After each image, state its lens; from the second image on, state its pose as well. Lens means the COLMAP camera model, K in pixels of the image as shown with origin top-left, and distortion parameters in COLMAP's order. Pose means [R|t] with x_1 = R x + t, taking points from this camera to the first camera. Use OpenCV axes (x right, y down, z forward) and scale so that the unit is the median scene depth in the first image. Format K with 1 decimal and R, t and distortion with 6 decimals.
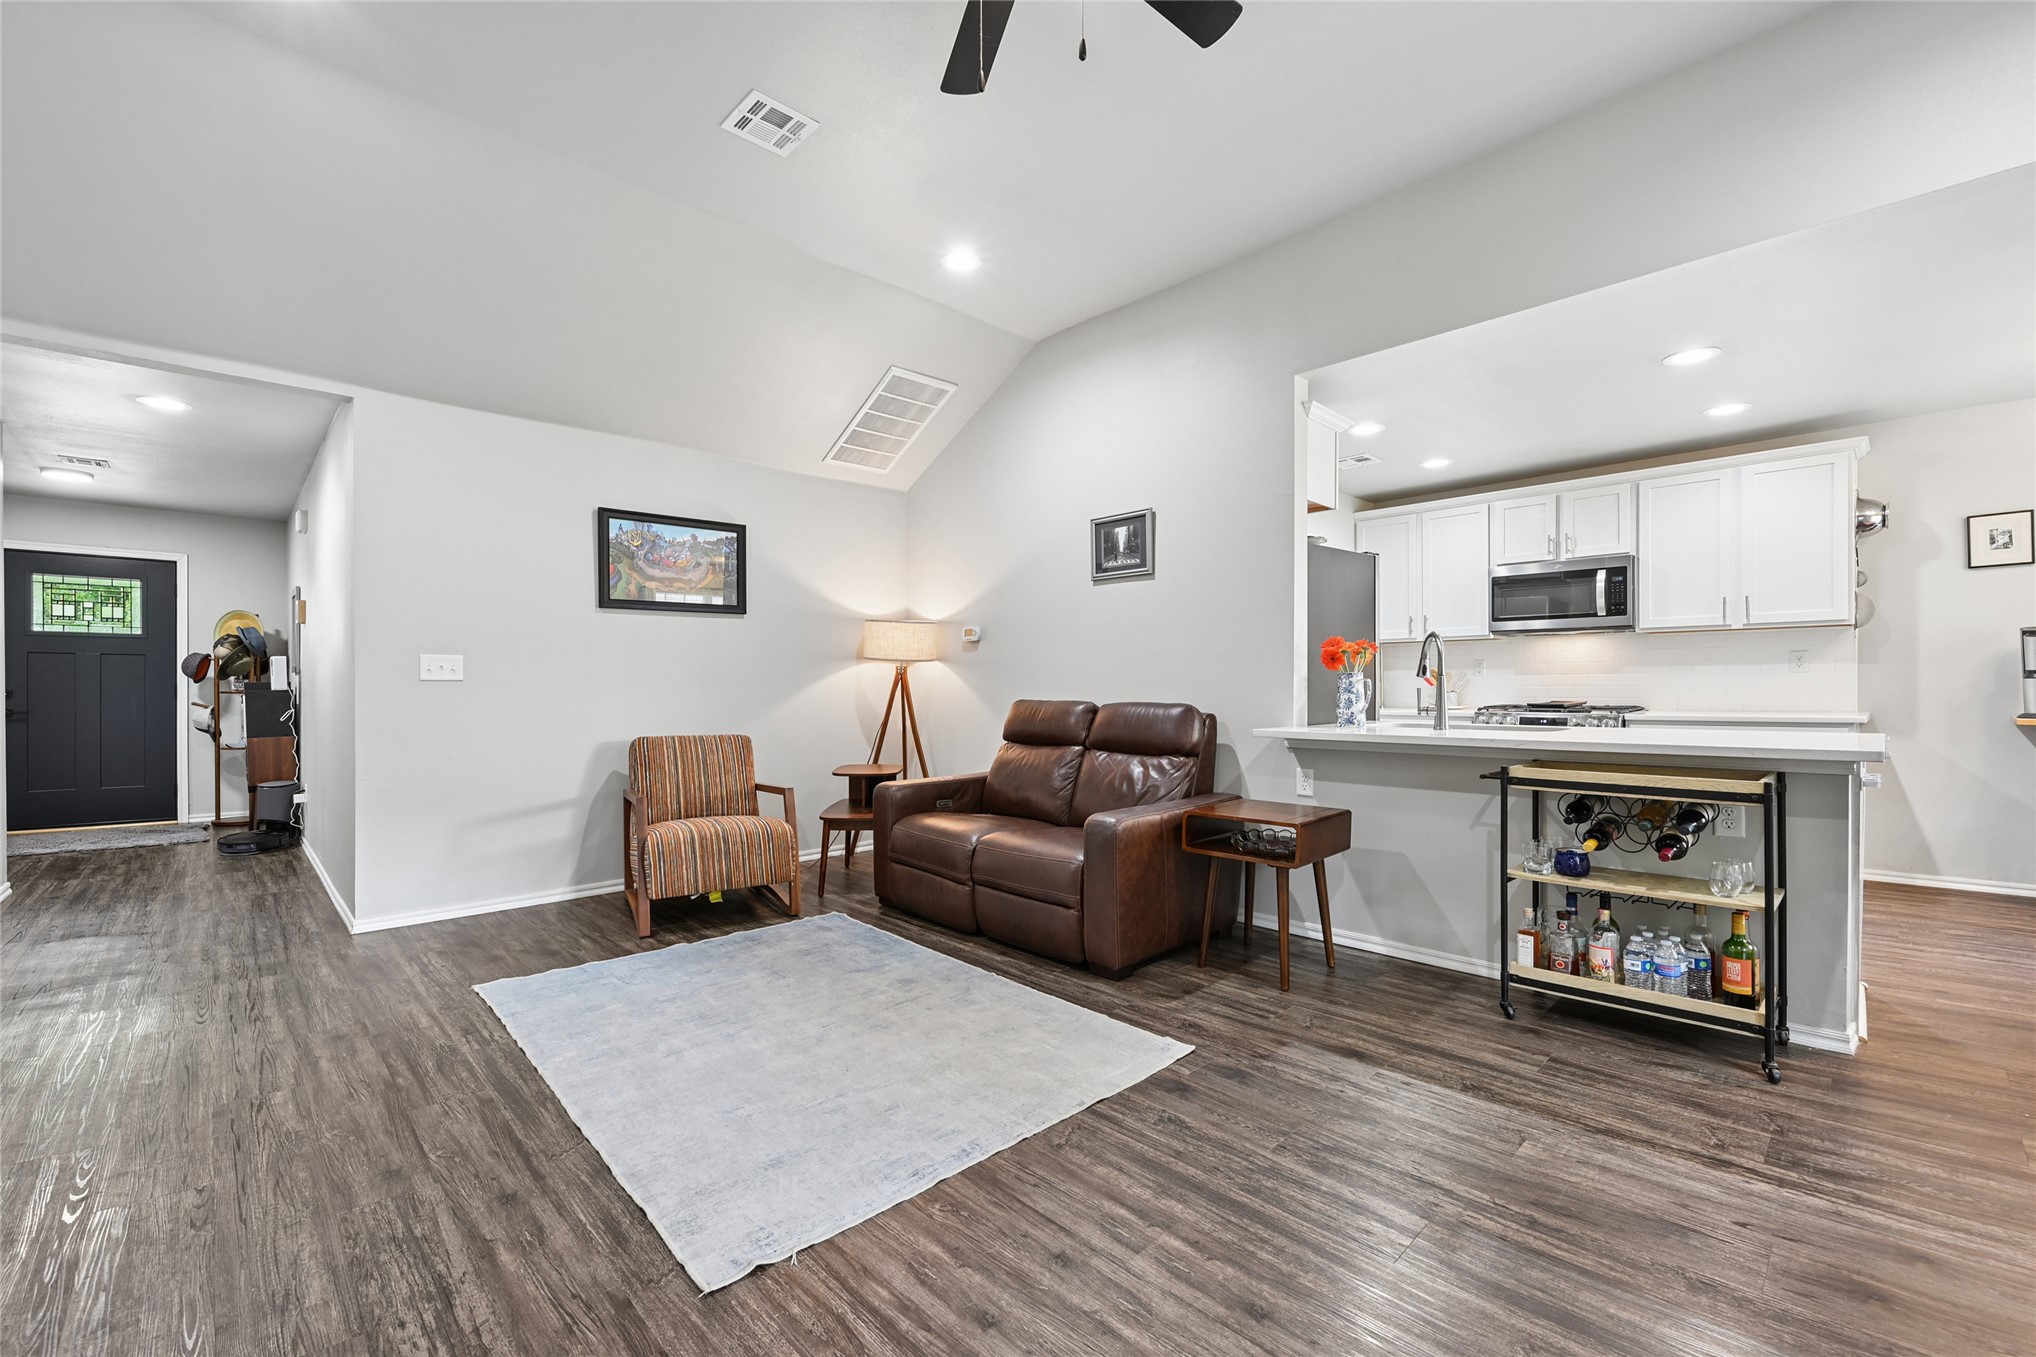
lens RADIAL K [[852.2, 0, 1021.3], [0, 852.2, 688.3], [0, 0, 1]] dist [-0.019193, 0.001581]
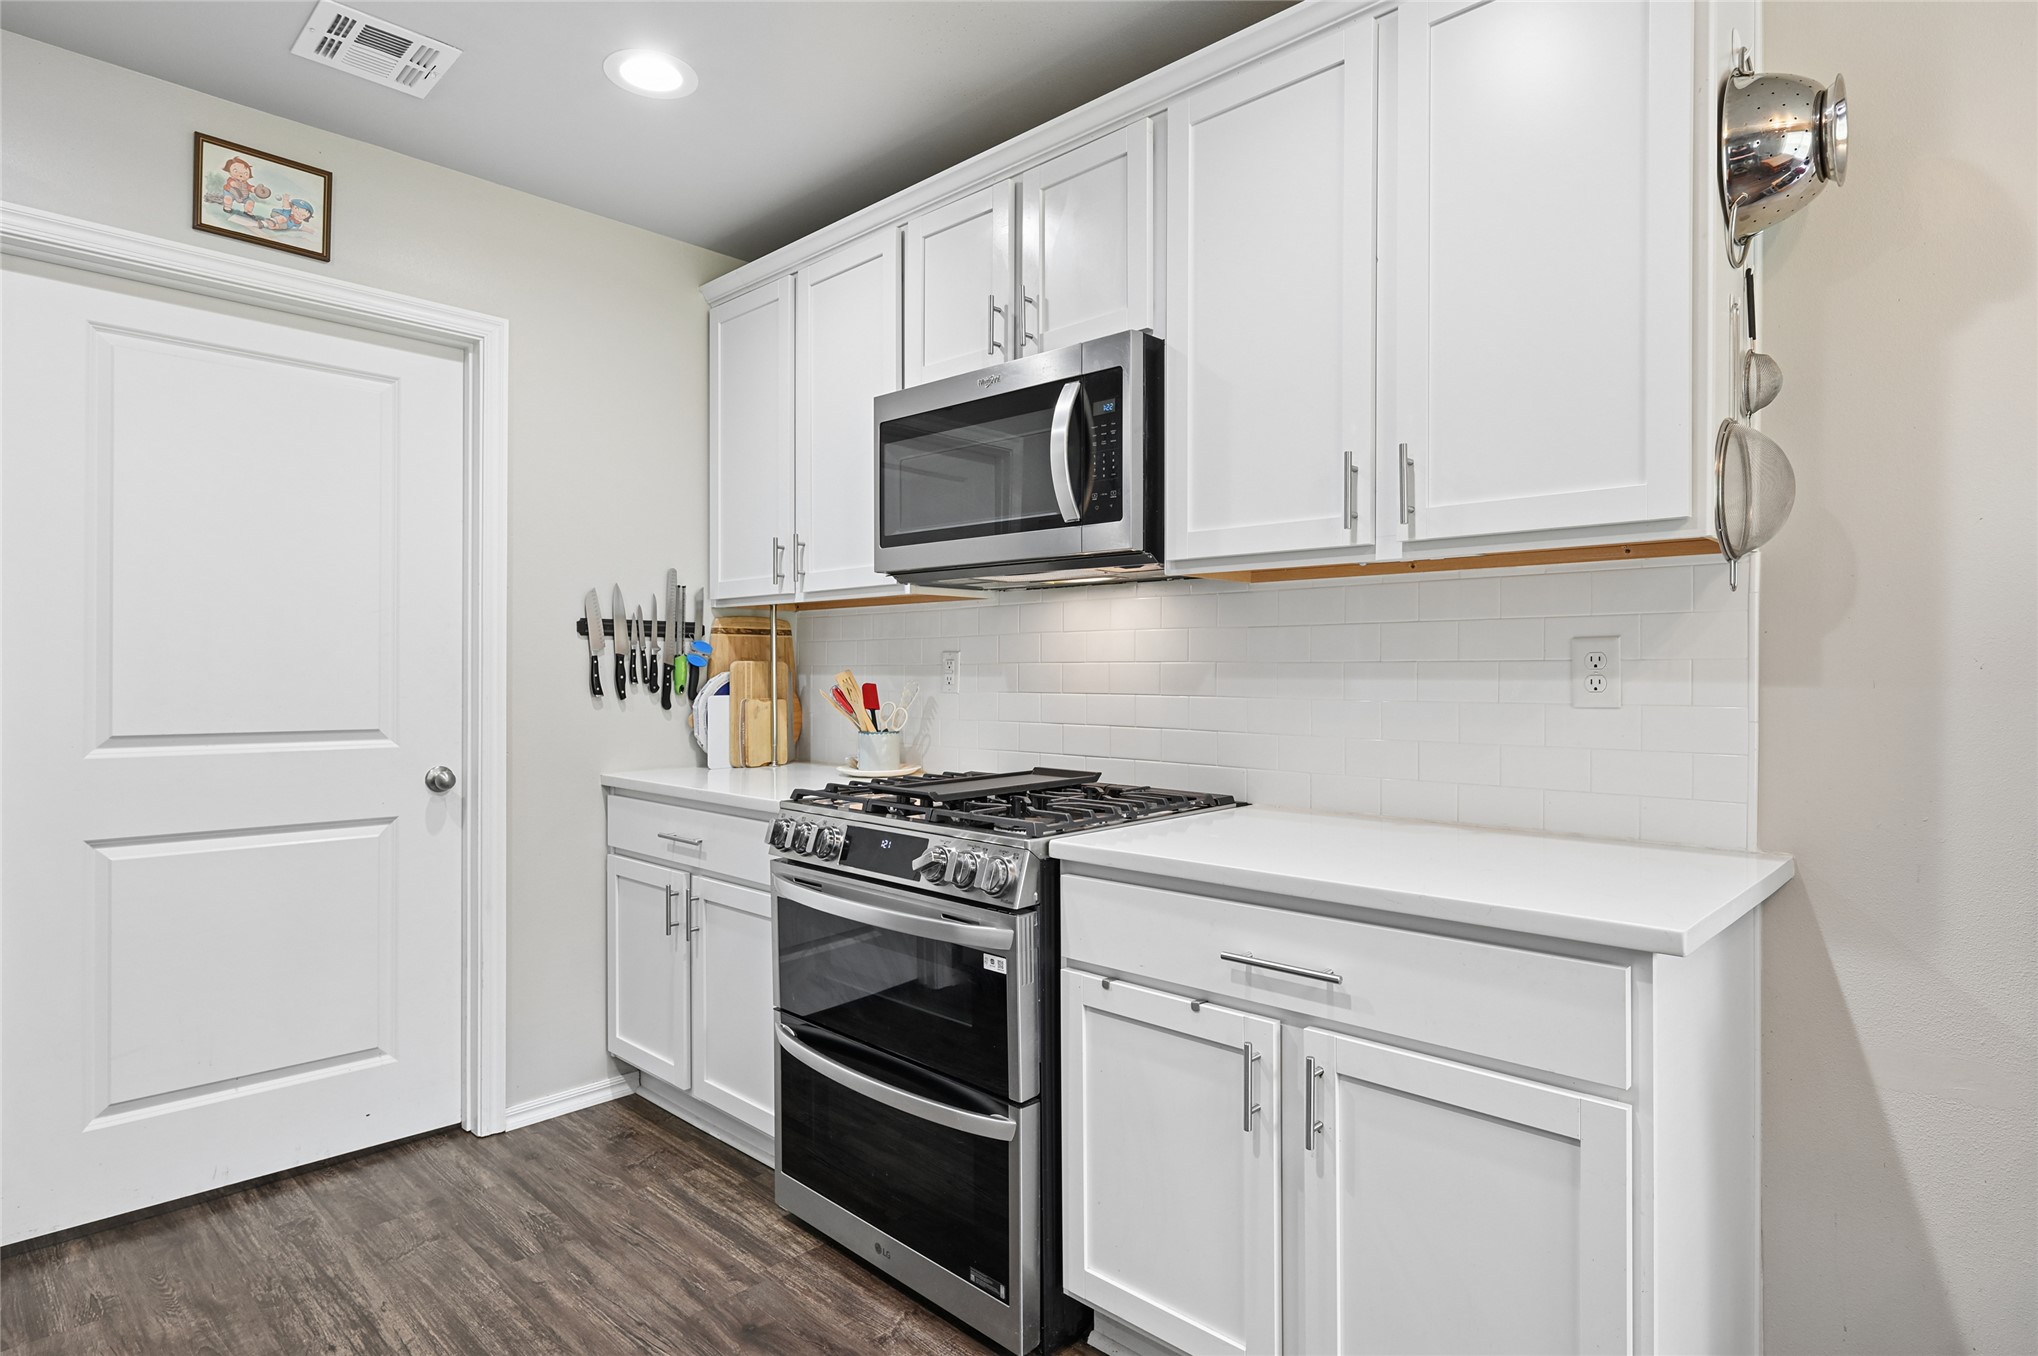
lens RADIAL K [[1105.5, 0, 1033.2], [0, 1105.5, 681.9], [0, 0, 1]] dist [-0.020784, -0.005243]
pose [[0.998293, 0.017078, 0.055852, 0.757077], [-0.017177, 0.999852, 0.001289, -0.028137], [-0.055822, -0.002246, 0.998438, 0.664655]]
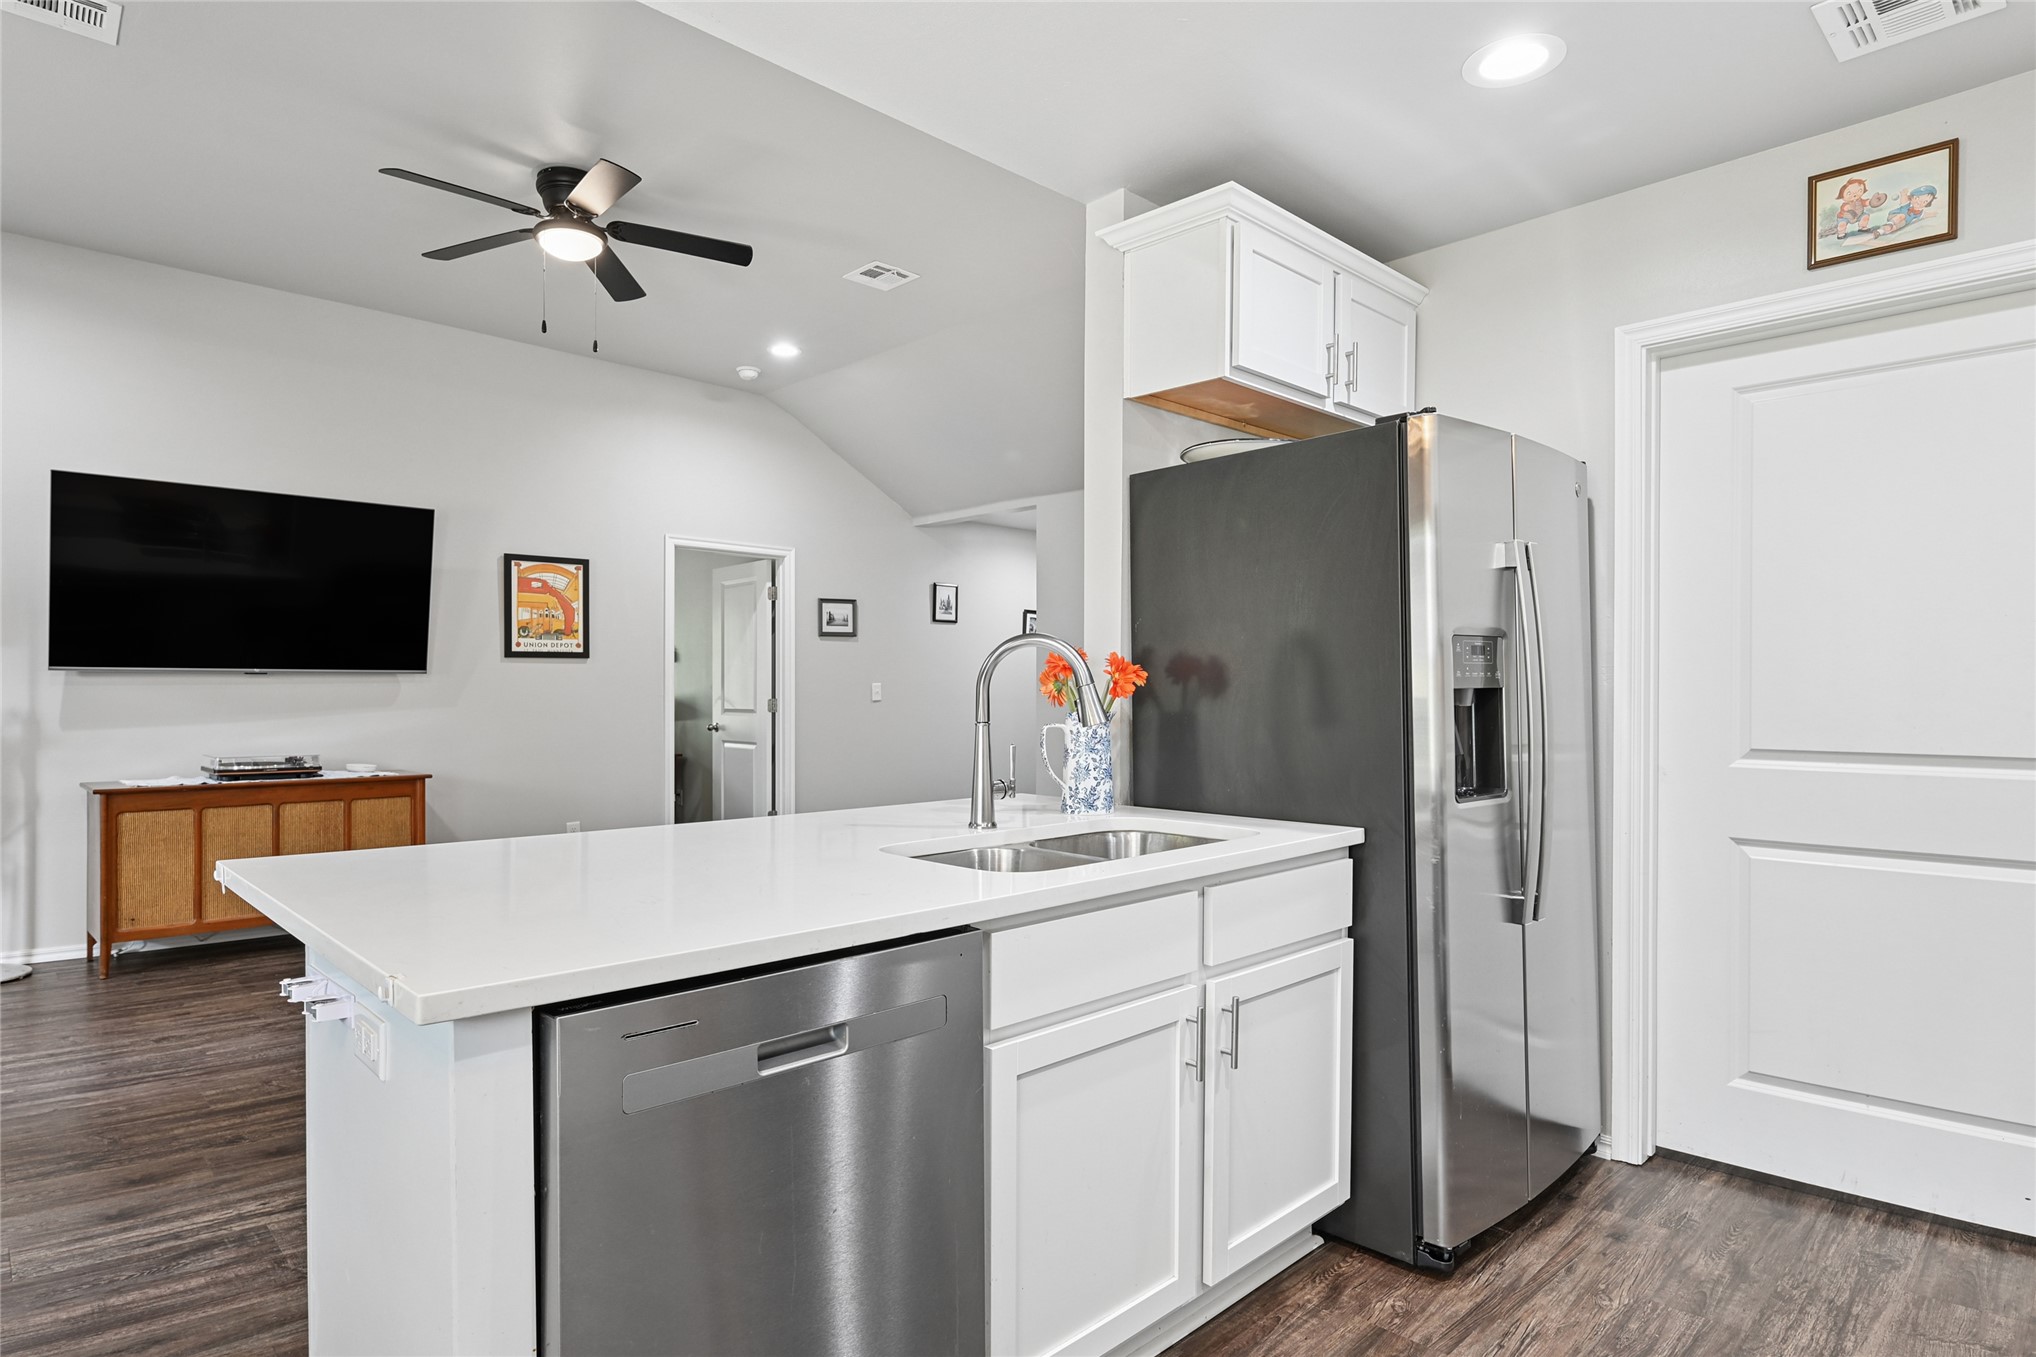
lens RADIAL K [[1104.4, 0, 1052.4], [0, 1104.4, 721.2], [0, 0, 1]] dist [-0.020784, -0.005243]
pose [[0.013473, 0.030574, -0.999442, 0.938430], [-0.001168, 0.999532, 0.030562, -0.025579], [0.999909, 0.000755, 0.013502, 0.821798]]
